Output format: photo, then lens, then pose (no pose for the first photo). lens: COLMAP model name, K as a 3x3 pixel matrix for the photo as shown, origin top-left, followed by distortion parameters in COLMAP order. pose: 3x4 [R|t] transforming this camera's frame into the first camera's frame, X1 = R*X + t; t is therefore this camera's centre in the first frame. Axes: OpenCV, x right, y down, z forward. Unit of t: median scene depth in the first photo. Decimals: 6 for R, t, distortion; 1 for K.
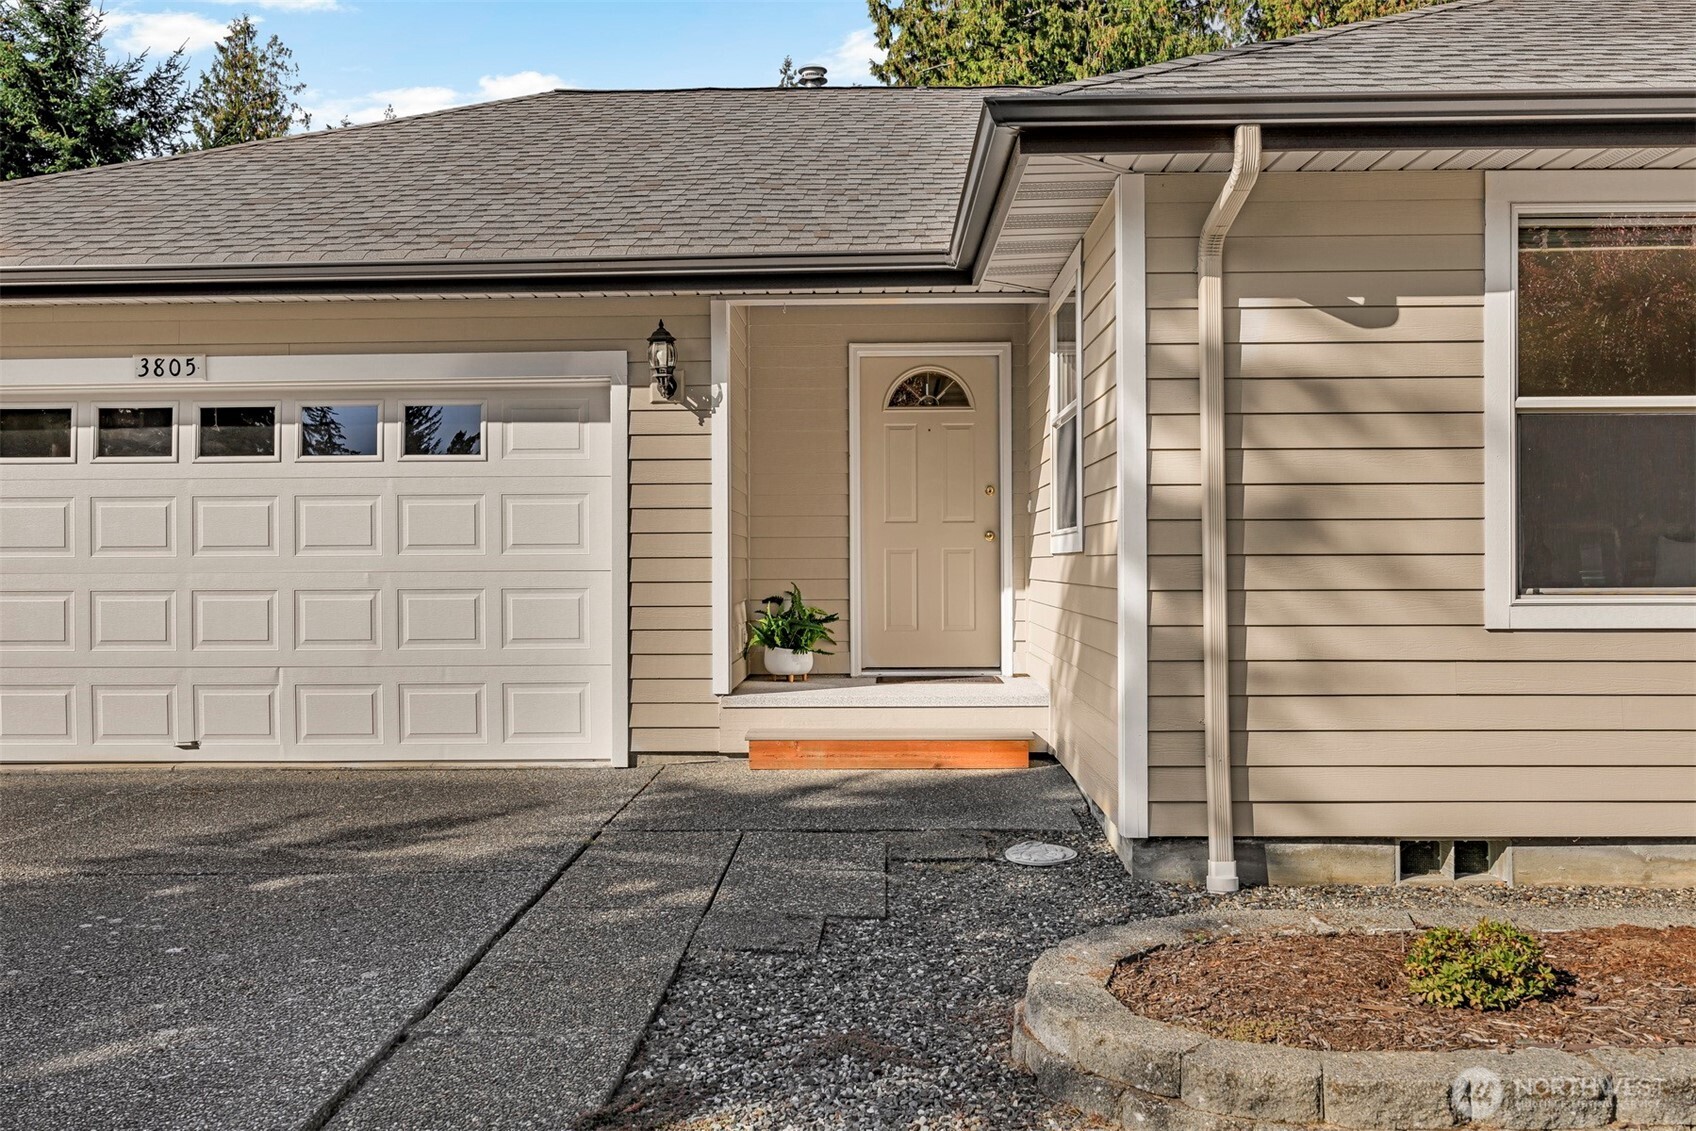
lens RADIAL K [[1449.8, 0, 848.0], [0, 1449.8, 565.5], [0, 0, 1]] dist [-0.000261, 0.000058]
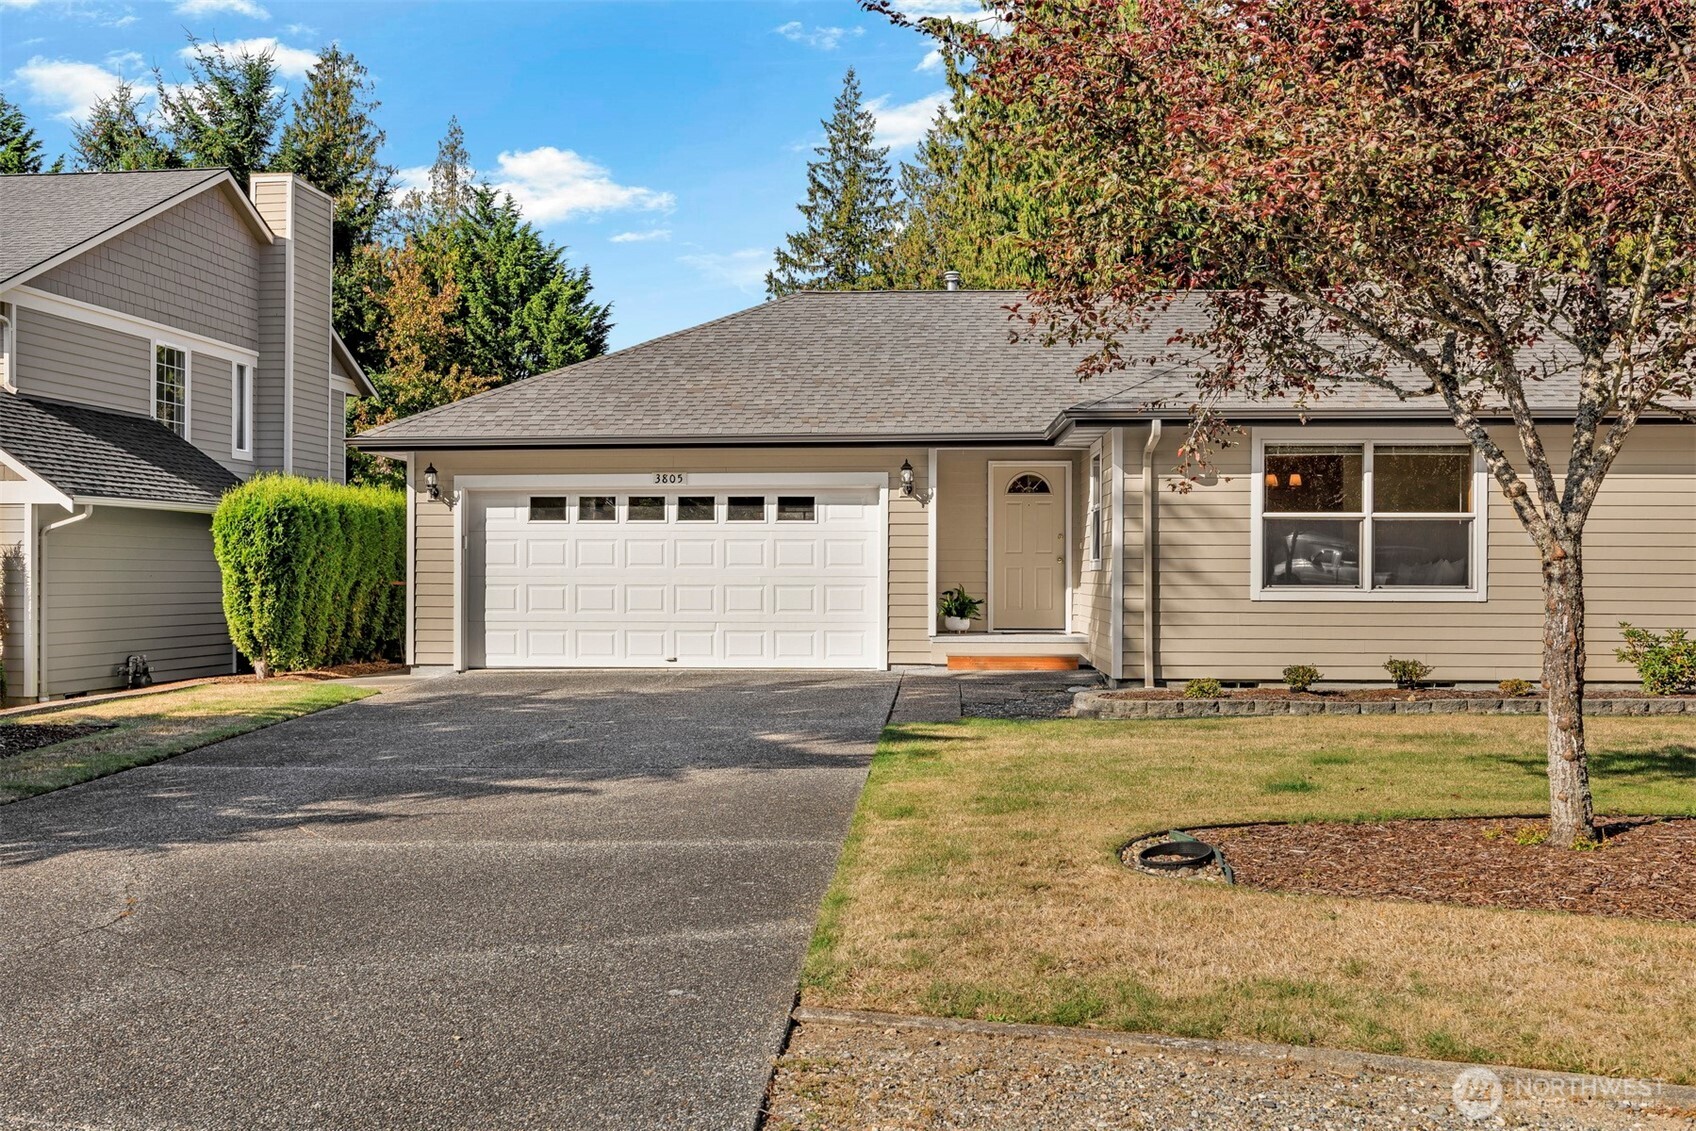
lens RADIAL K [[1640.4, 0, 843.4], [0, 1640.4, 571.3], [0, 0, 1]] dist [-0.000462, -0.001795]
pose [[0.999642, 0.006423, -0.025973, -0.151681], [-0.006535, 0.999970, -0.004208, 0.005869], [0.025945, 0.004376, 0.999654, -1.349821]]
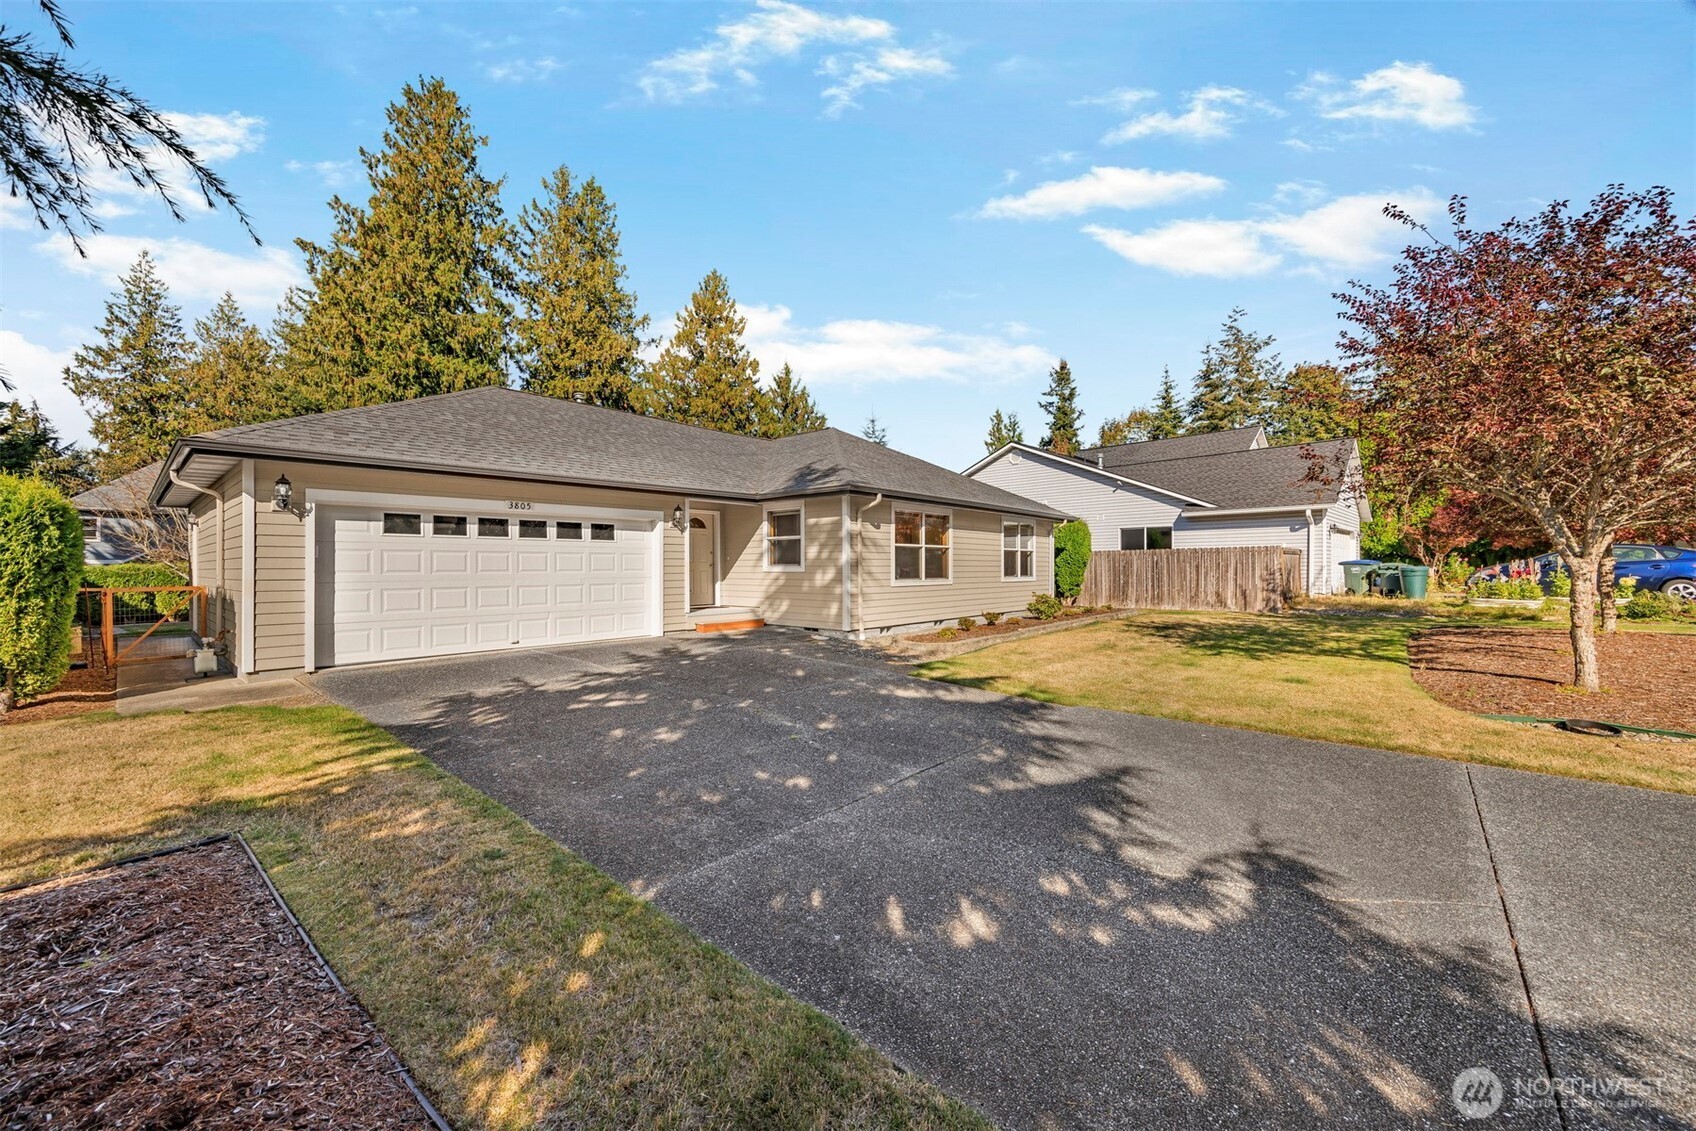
lens RADIAL K [[646.0, 0, 848.0], [0, 646.0, 565.5], [0, 0, 1]] dist [-0.000618, -0.000241]
pose [[0.635392, 0.004386, 0.772177, -1.010026], [0.002789, 0.999964, -0.007975, -0.010391], [-0.772184, 0.007221, 0.635358, -0.266630]]
